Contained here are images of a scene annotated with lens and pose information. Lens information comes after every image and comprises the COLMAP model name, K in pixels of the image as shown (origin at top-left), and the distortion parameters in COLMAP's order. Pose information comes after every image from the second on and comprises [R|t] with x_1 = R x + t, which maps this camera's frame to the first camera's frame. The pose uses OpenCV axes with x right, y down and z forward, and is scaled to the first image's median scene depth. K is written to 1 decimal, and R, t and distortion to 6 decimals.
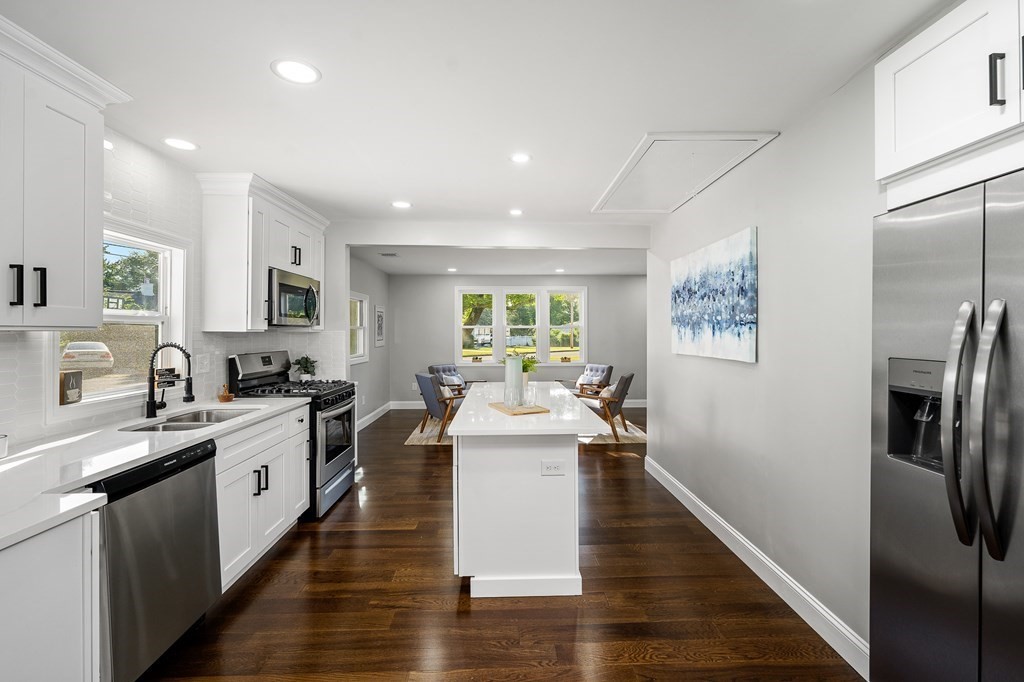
lens RADIAL K [[437.7, 0, 514.0], [0, 437.7, 330.2], [0, 0, 1]] dist [0.000621, 0.000051]
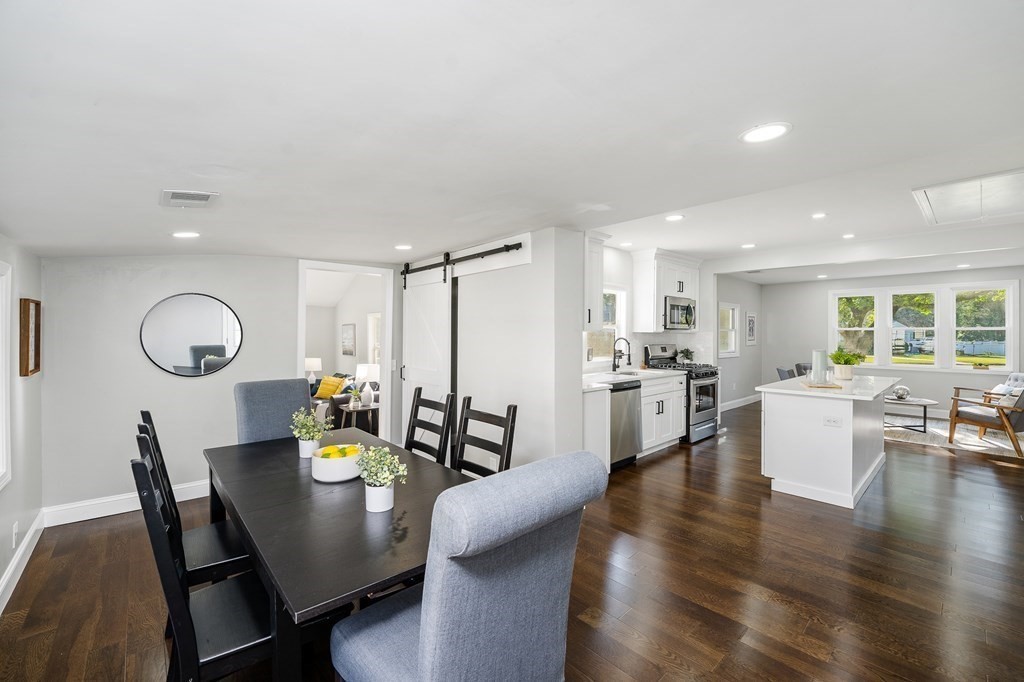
lens RADIAL K [[408.2, 0, 508.3], [0, 408.2, 334.4], [0, 0, 1]] dist [-0.031477, -0.000116]
pose [[0.631683, 0.005628, -0.775206, 0.358076], [-0.001449, 0.999980, 0.006079, 0.002606], [0.775225, -0.002717, 0.631679, -0.601687]]
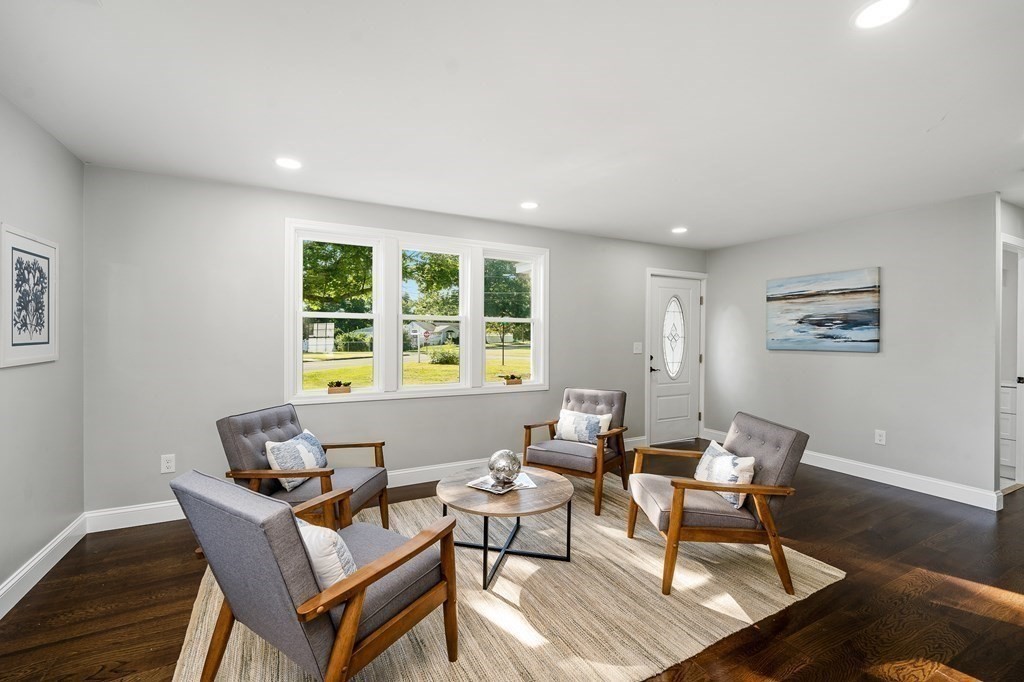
lens RADIAL K [[422.7, 0, 512.0], [0, 422.7, 341.0], [0, 0, 1]] dist [-0.010917, -0.000020]
pose [[0.895971, 0.001939, 0.444109, -0.340809], [-0.008819, 0.999871, 0.013426, 0.035035], [-0.444026, -0.015946, 0.895872, 1.528895]]
